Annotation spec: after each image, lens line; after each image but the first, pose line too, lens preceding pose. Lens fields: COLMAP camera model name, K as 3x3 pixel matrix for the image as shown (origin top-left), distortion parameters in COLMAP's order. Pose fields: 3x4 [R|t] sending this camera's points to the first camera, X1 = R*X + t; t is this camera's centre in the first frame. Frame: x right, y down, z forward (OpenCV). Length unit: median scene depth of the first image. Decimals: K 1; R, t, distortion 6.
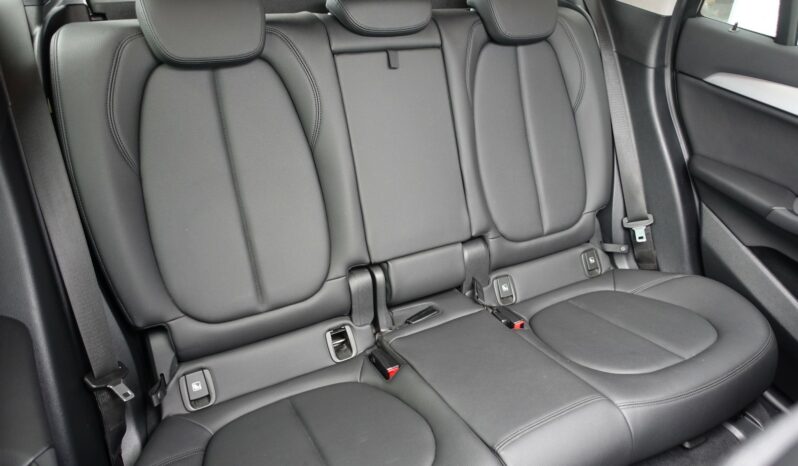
lens RADIAL K [[544.0, 0, 399.0], [0, 544.0, 233.0], [0, 0, 1]] dist [-0.002253, -0.003126]
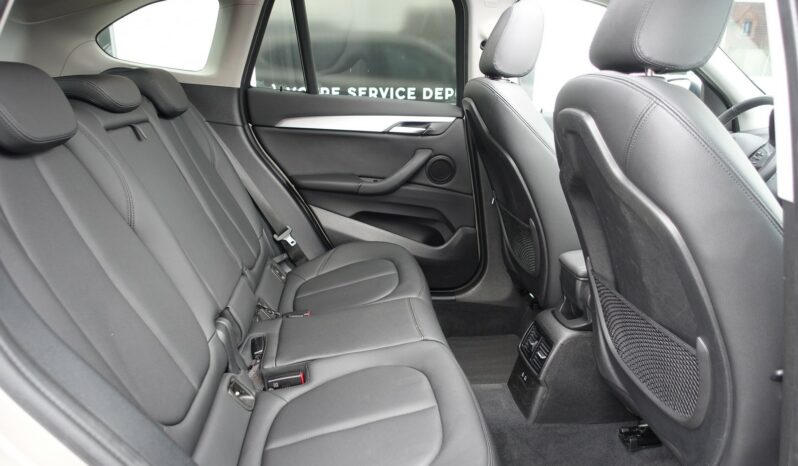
lens RADIAL K [[544.0, 0, 399.0], [0, 544.0, 233.0], [0, 0, 1]] dist [-0.002253, -0.003126]
pose [[0.404049, -0.302687, 0.863206, -0.635041], [0.475952, 0.875432, 0.084190, 0.000471], [-0.781162, 0.376828, 0.497782, 0.134964]]
